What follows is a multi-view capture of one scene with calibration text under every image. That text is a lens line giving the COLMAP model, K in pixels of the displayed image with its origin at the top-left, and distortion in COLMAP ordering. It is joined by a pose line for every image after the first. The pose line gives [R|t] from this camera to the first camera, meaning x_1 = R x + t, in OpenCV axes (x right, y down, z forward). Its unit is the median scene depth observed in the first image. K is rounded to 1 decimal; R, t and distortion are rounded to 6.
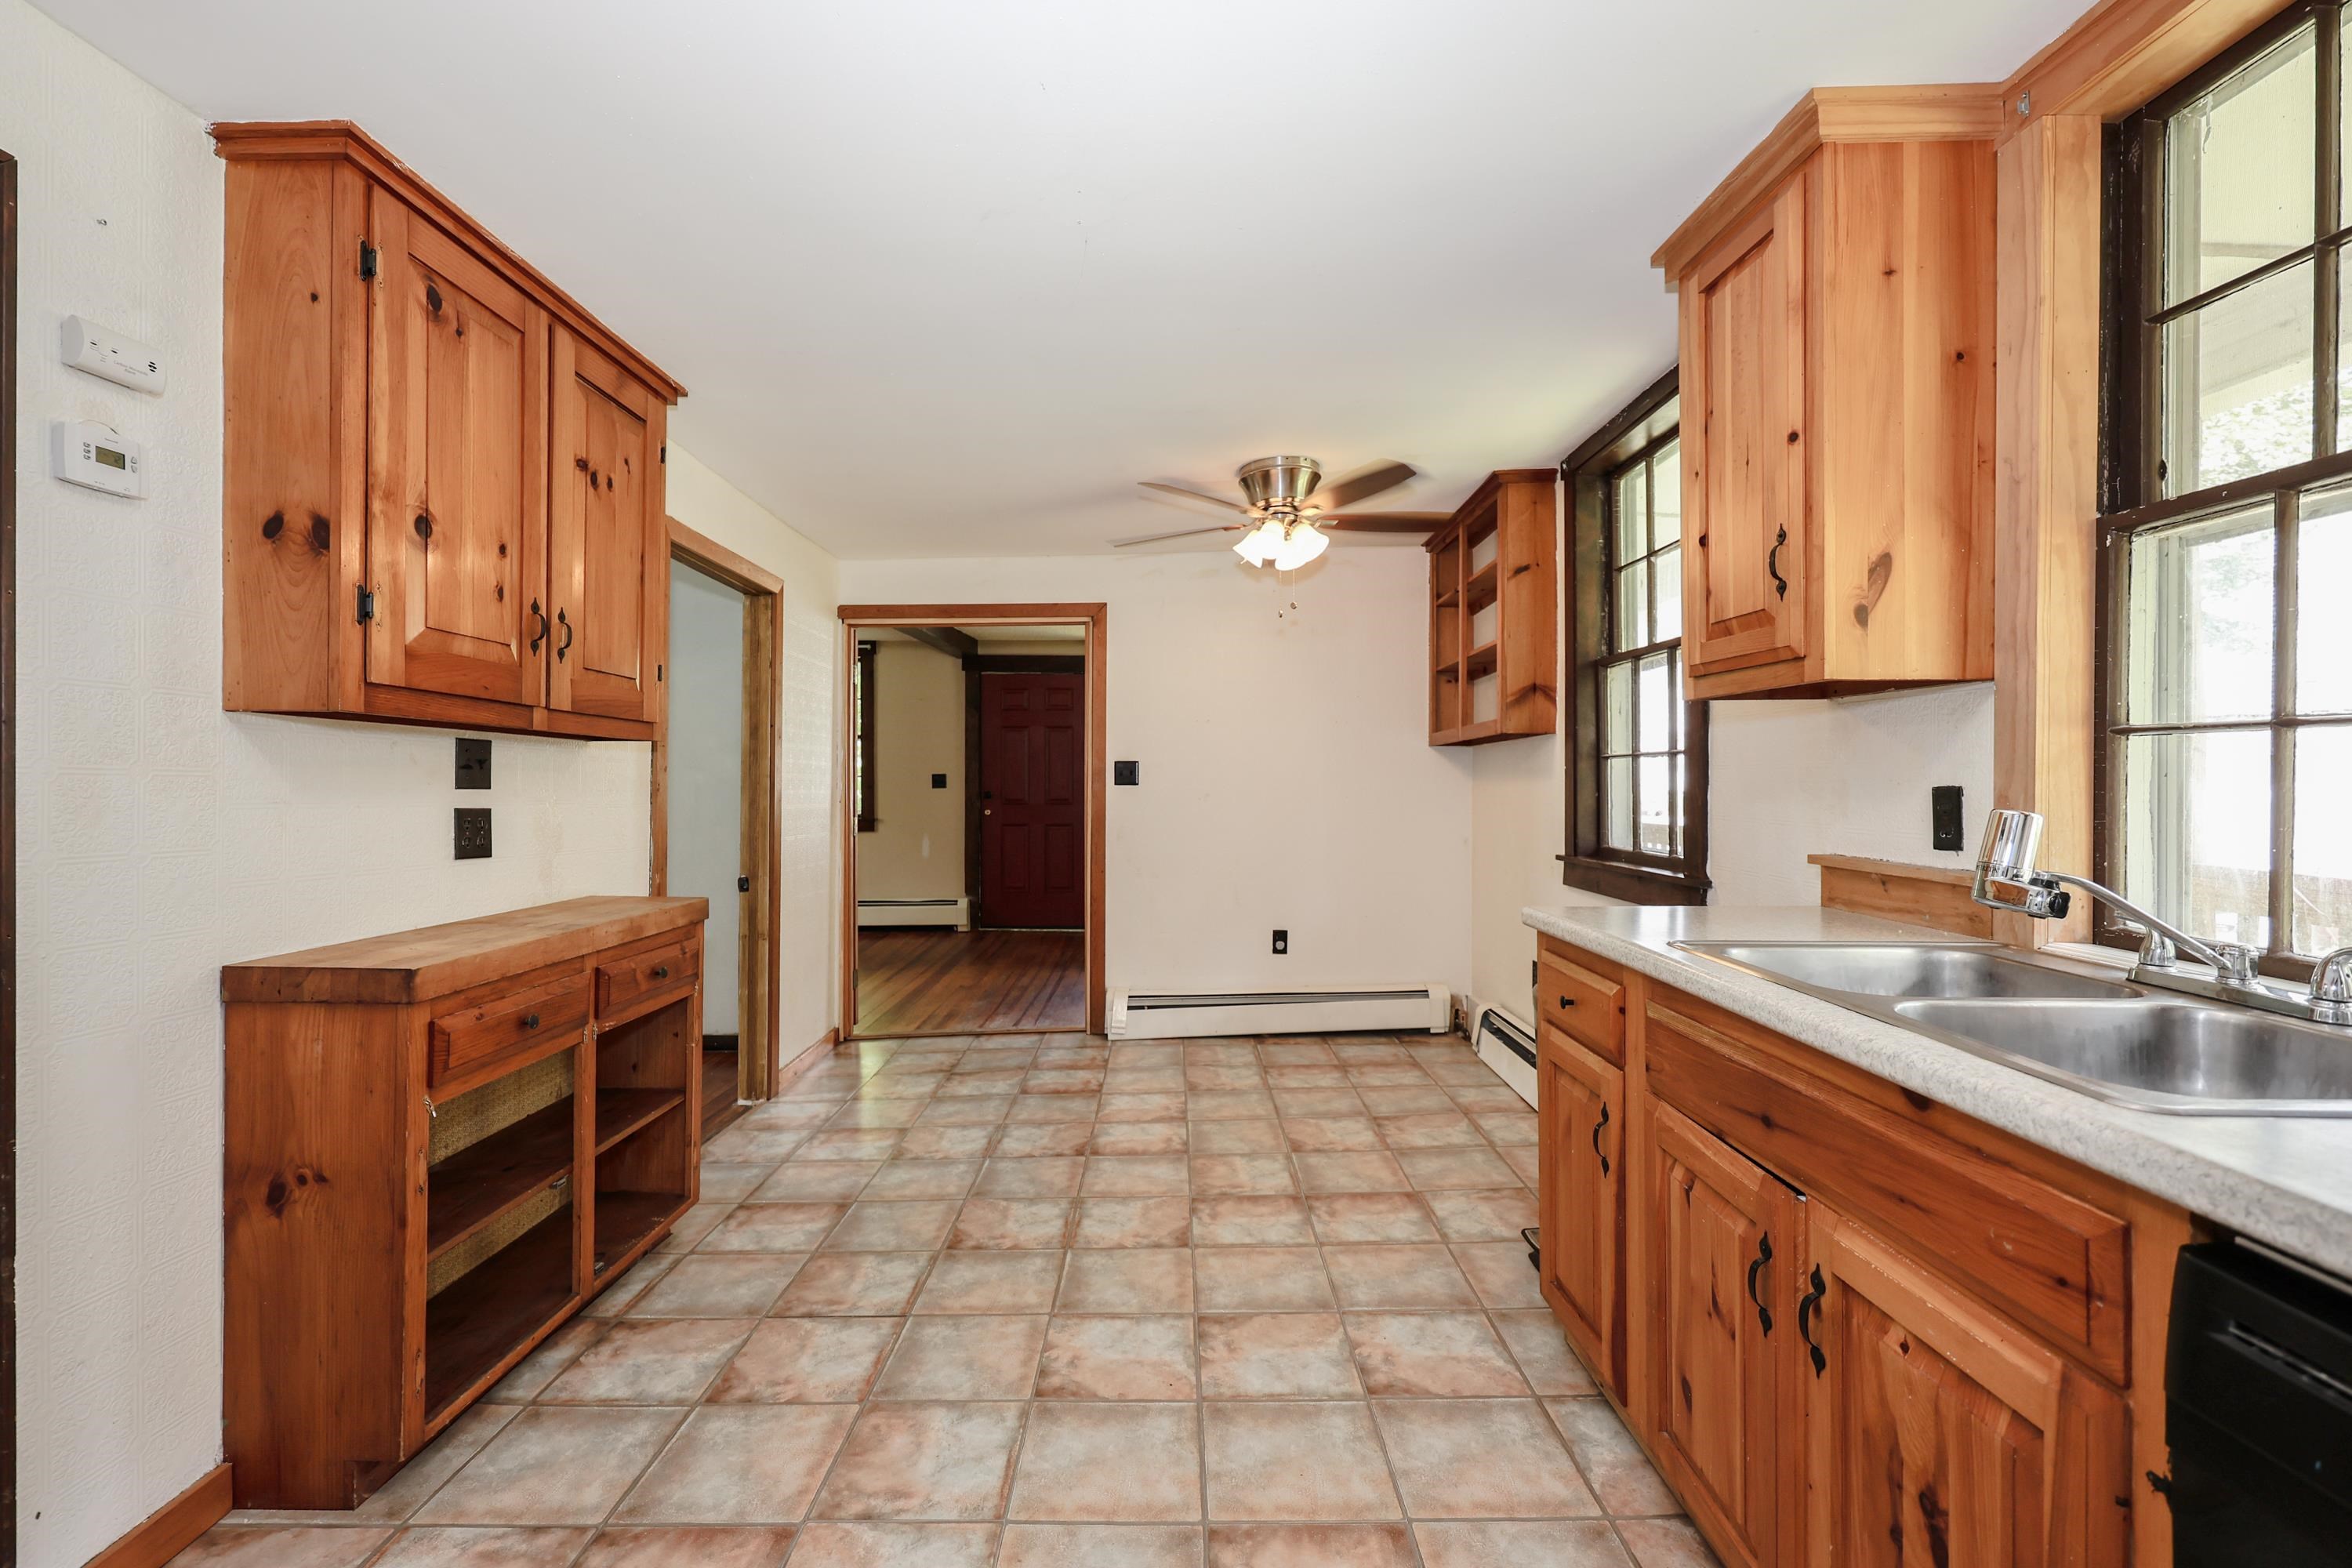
lens RADIAL K [[963.9, 0, 1168.3], [0, 963.9, 780.0], [0, 0, 1]] dist [-0.001687, -0.000383]
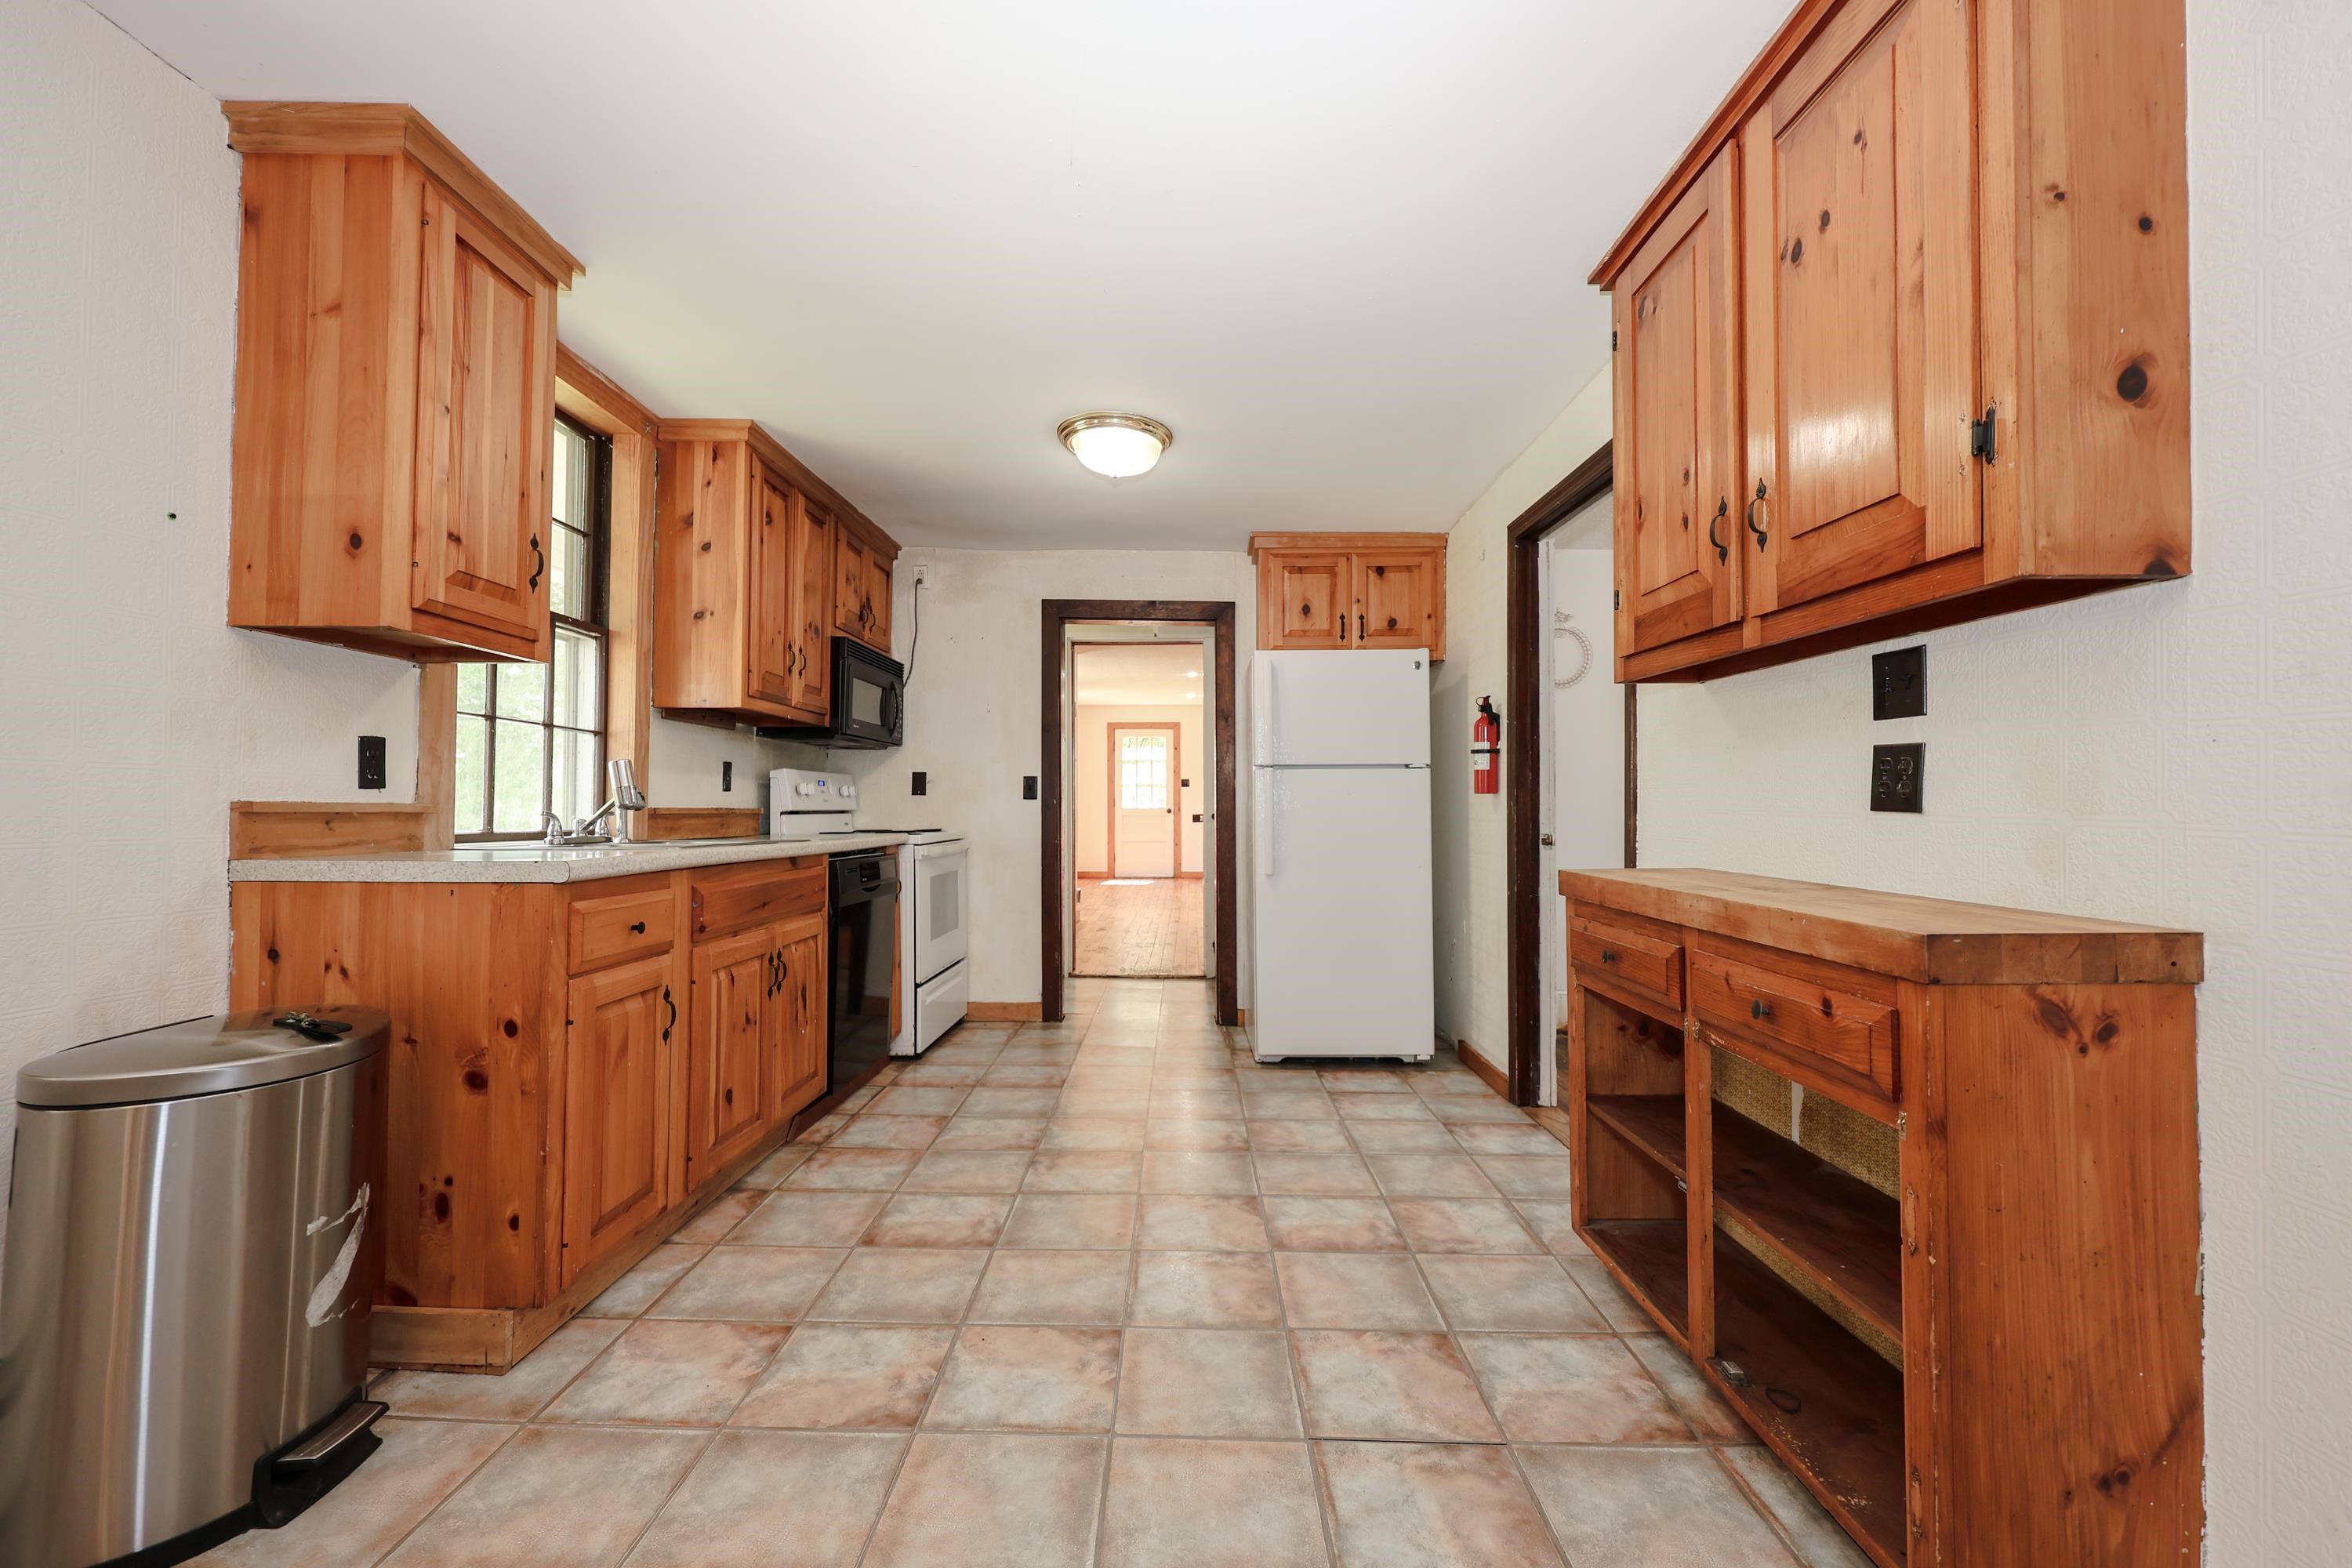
lens RADIAL K [[963.9, 0, 1168.3], [0, 963.9, 780.0], [0, 0, 1]] dist [-0.001687, -0.000383]
pose [[-0.999842, 0.001492, 0.017724, -0.195630], [0.000996, 0.999609, -0.027957, 0.084595], [-0.017758, -0.027935, -0.999452, 1.916491]]
